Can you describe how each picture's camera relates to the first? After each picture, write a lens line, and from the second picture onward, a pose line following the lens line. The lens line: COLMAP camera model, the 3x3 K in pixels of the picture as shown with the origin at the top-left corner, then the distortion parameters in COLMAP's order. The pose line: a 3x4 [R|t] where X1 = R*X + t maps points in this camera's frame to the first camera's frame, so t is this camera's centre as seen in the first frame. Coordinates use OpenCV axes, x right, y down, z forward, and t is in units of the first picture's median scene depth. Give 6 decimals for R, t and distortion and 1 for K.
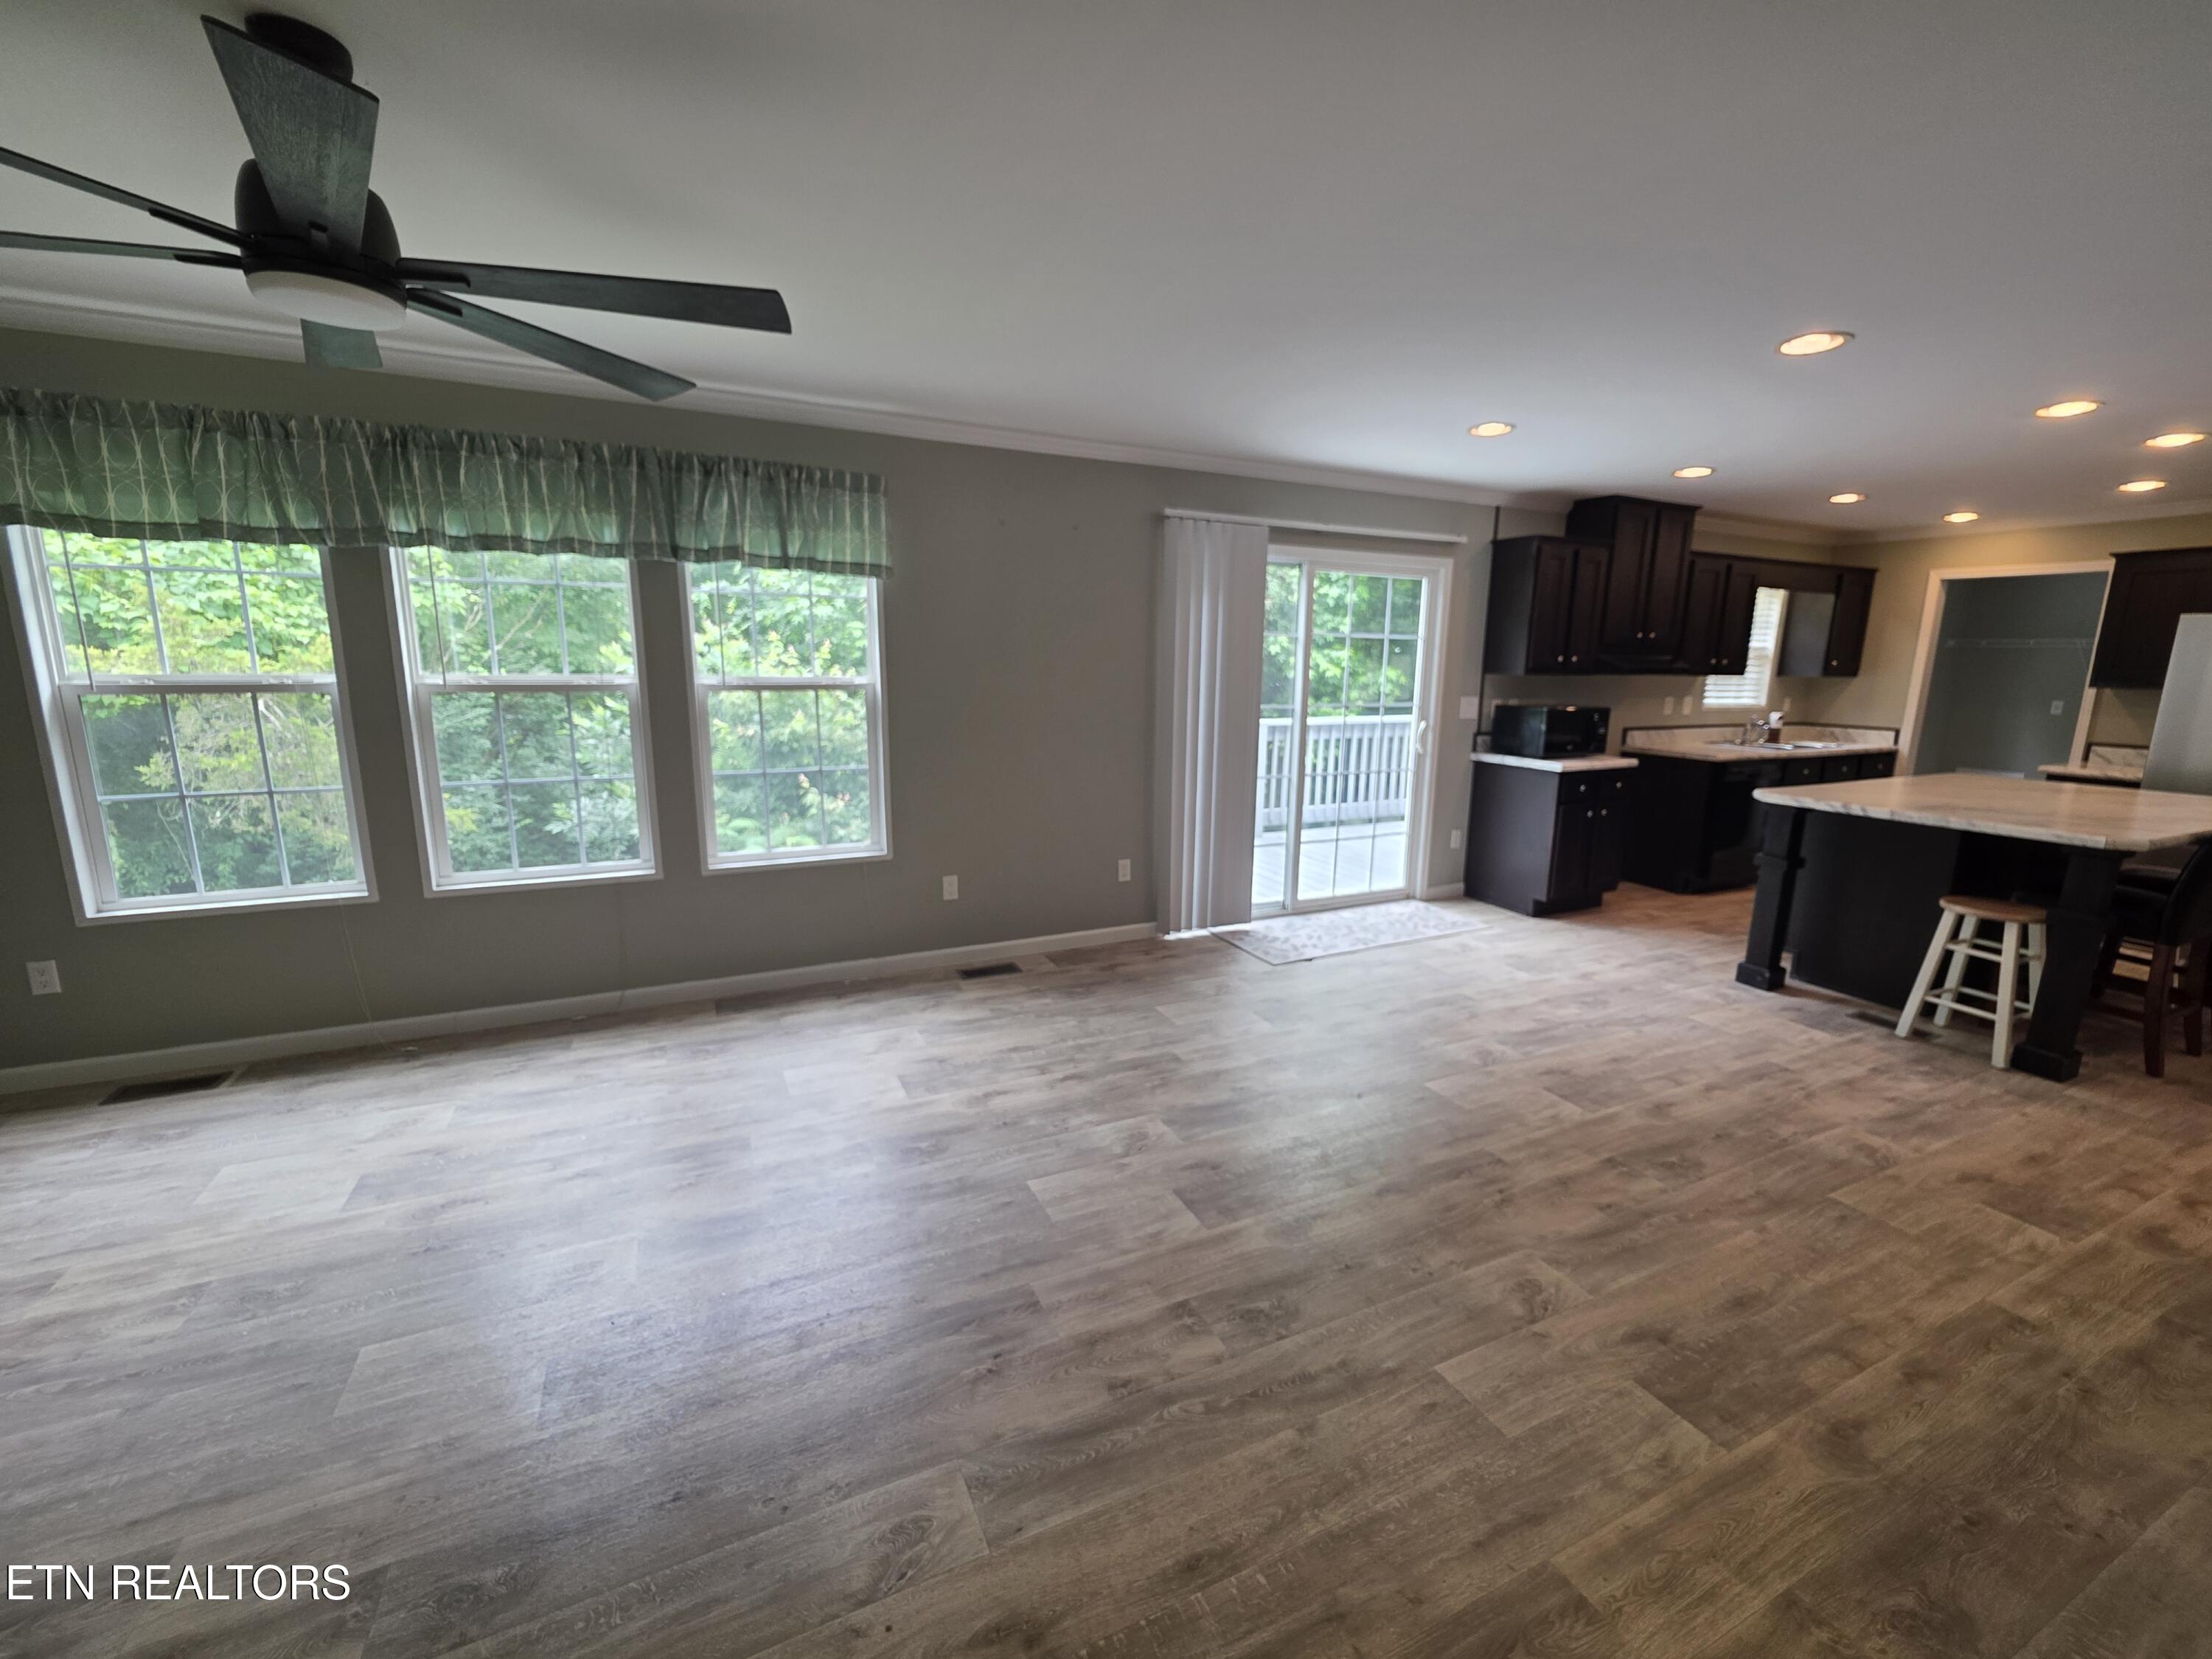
lens RADIAL K [[888.7, 0, 1107.2], [0, 888.7, 834.5], [0, 0, 1]] dist [0.000134, 0.000163]
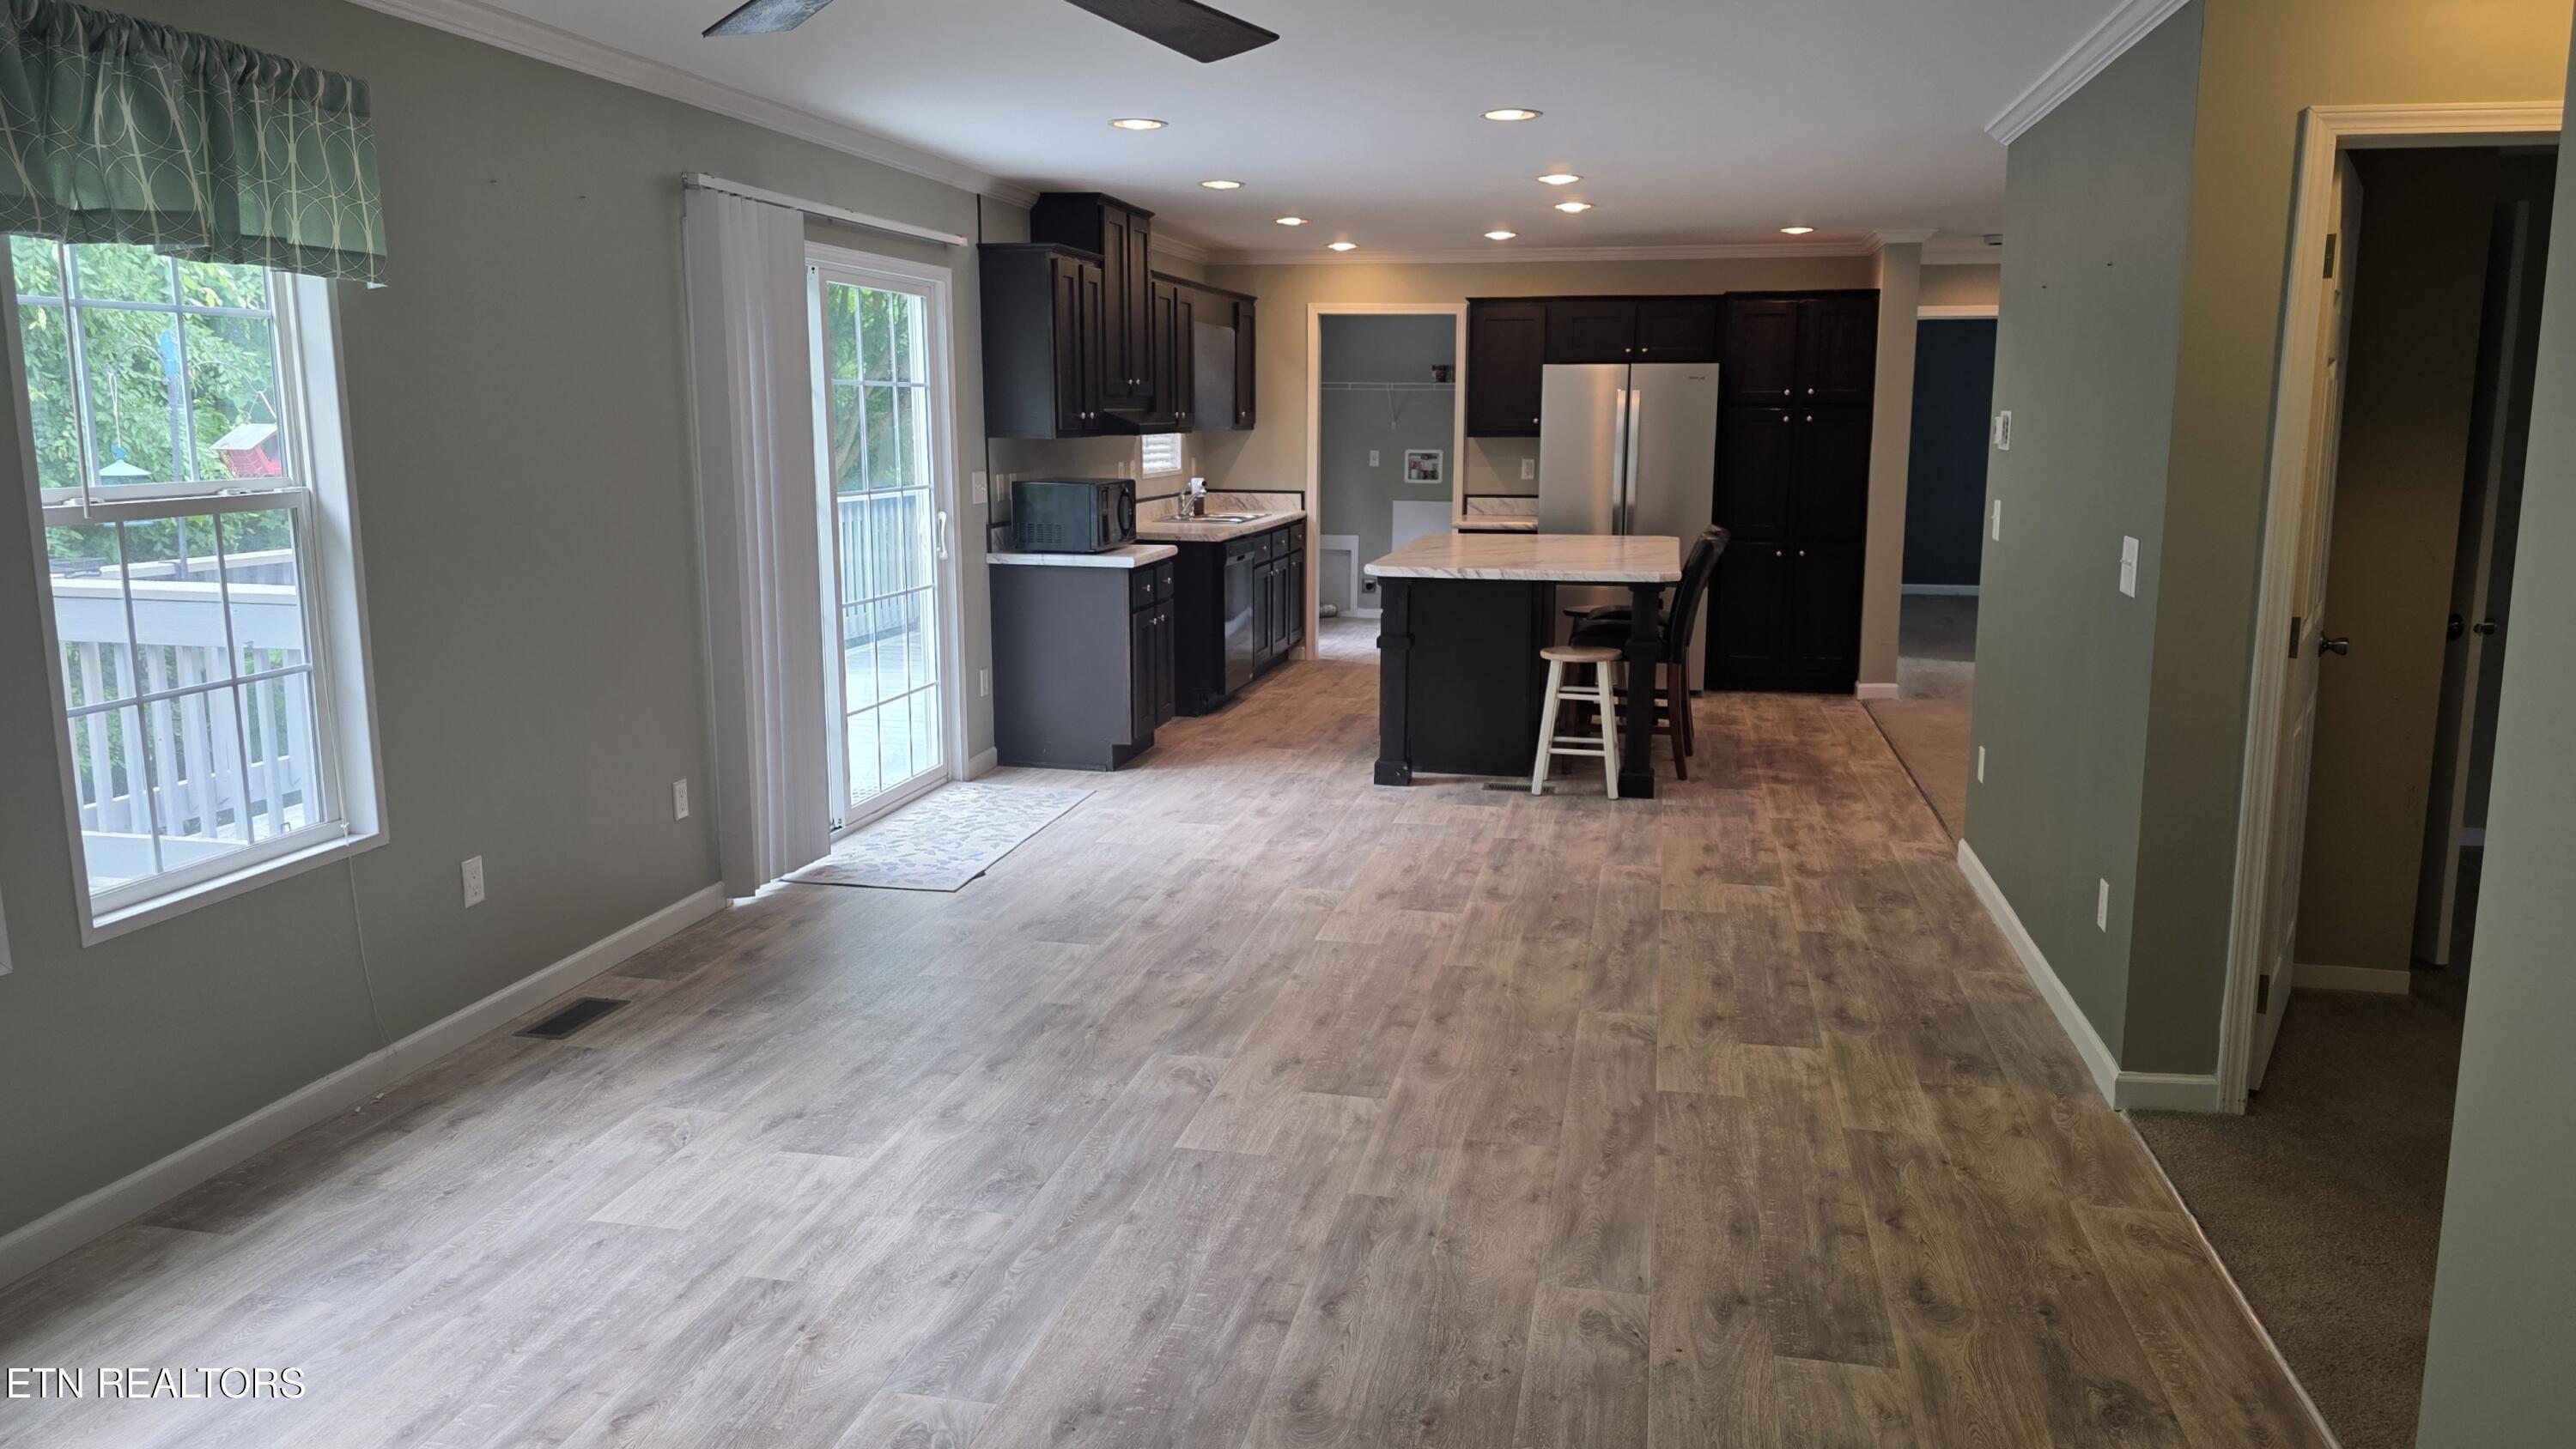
lens RADIAL K [[1767.1, 0, 1295.0], [0, 1767.1, 689.5], [0, 0, 1]] dist [0.086233, -0.099449]
pose [[0.606816, -0.136794, 0.782983, -0.633423], [0.160726, 0.985847, 0.047673, -0.019802], [-0.778423, 0.096917, 0.620214, -0.014885]]
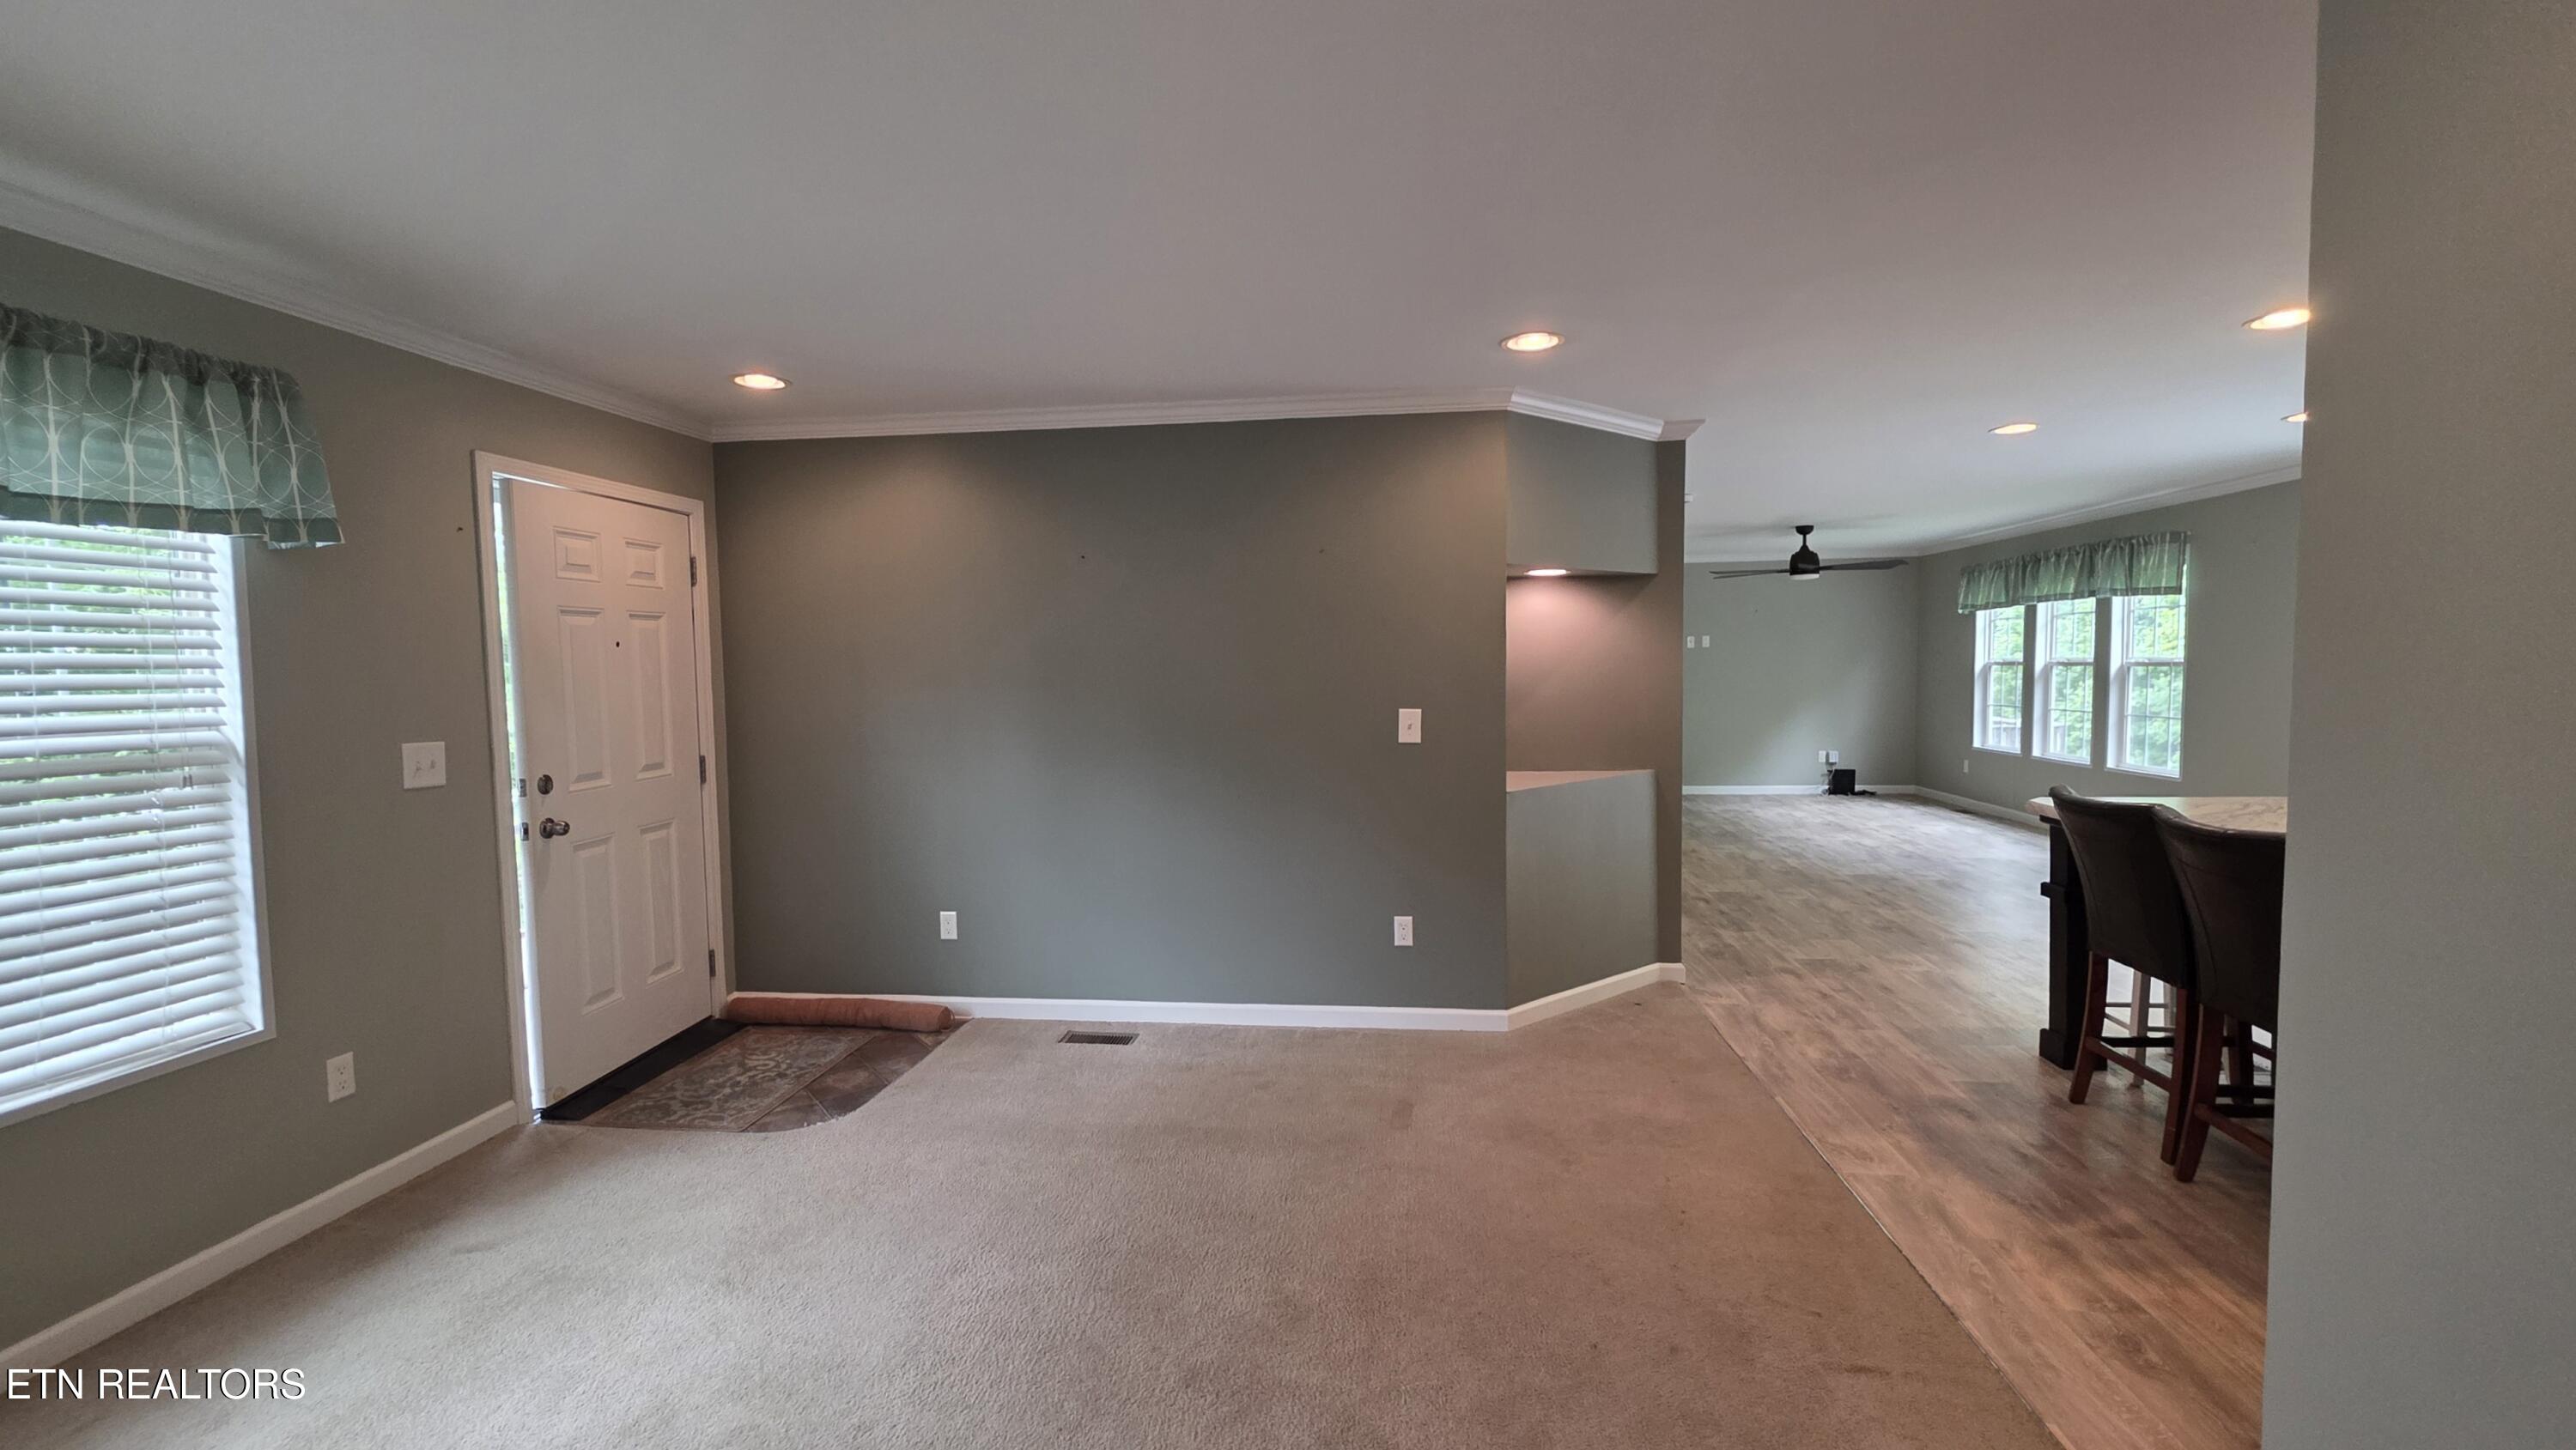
lens RADIAL K [[1076.9, 0, 1278.4], [0, 1076.9, 713.0], [0, 0, 1]] dist [-0.002121, -0.000194]
pose [[-0.539181, 0.033890, -0.841508, 1.796989], [-0.155833, 0.977922, 0.139231, -0.086779], [0.827647, 0.206206, -0.521996, 0.608815]]
